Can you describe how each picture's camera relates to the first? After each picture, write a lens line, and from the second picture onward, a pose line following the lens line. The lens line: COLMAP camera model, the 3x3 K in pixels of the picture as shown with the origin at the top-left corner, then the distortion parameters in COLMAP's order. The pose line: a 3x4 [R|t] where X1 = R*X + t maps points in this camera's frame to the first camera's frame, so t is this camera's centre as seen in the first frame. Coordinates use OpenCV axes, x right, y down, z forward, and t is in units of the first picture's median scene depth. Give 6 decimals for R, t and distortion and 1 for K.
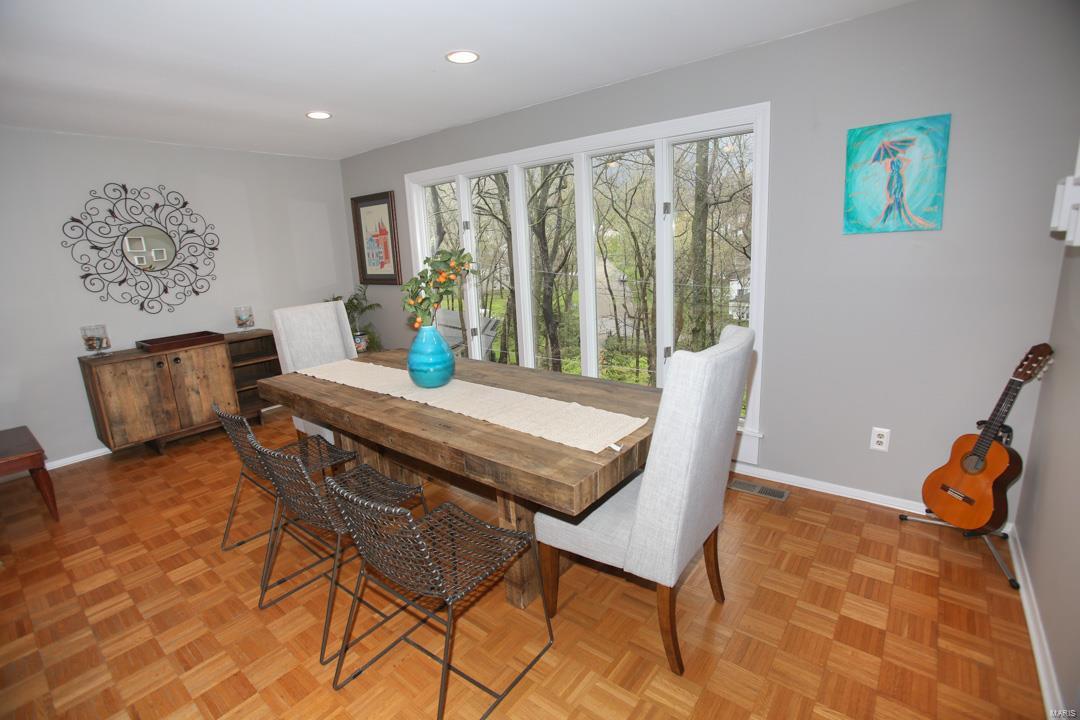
lens RADIAL K [[500.9, 0, 540.0], [0, 500.9, 360.0], [0, 0, 1]] dist [-0.041571, 0.000733]
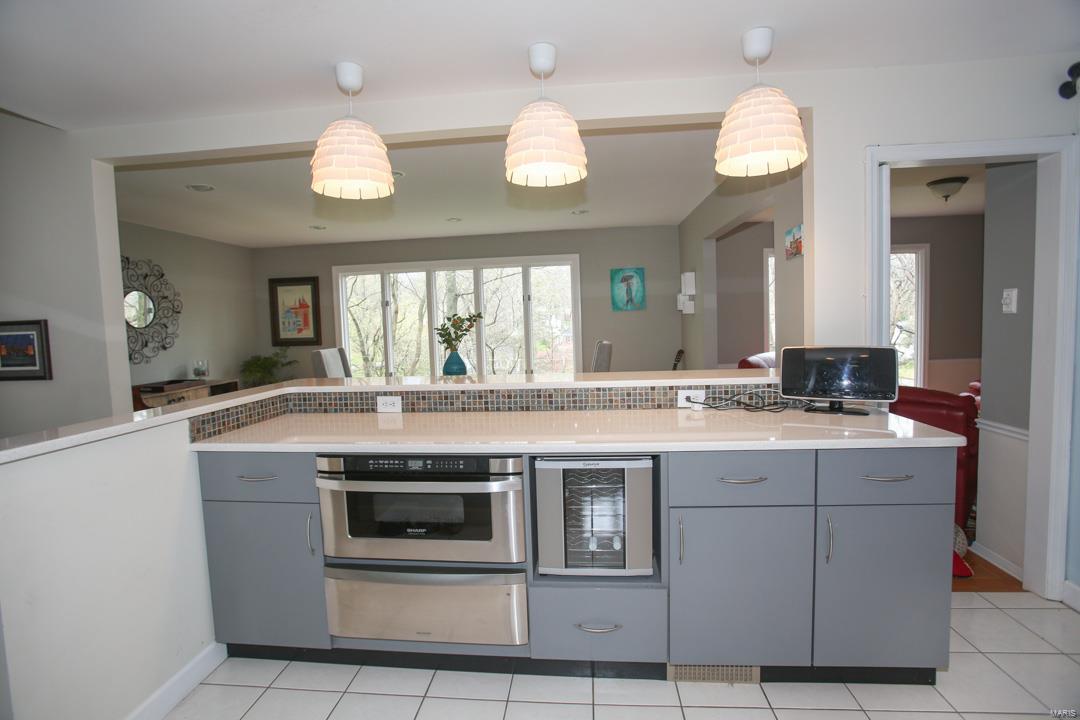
lens RADIAL K [[500.9, 0, 540.0], [0, 500.9, 360.0], [0, 0, 1]] dist [-0.041571, 0.000733]
pose [[0.839574, -0.020441, 0.542861, -0.598093], [0.114842, 0.983386, -0.140583, 0.166197], [-0.530968, 0.180373, 0.827972, -0.466986]]
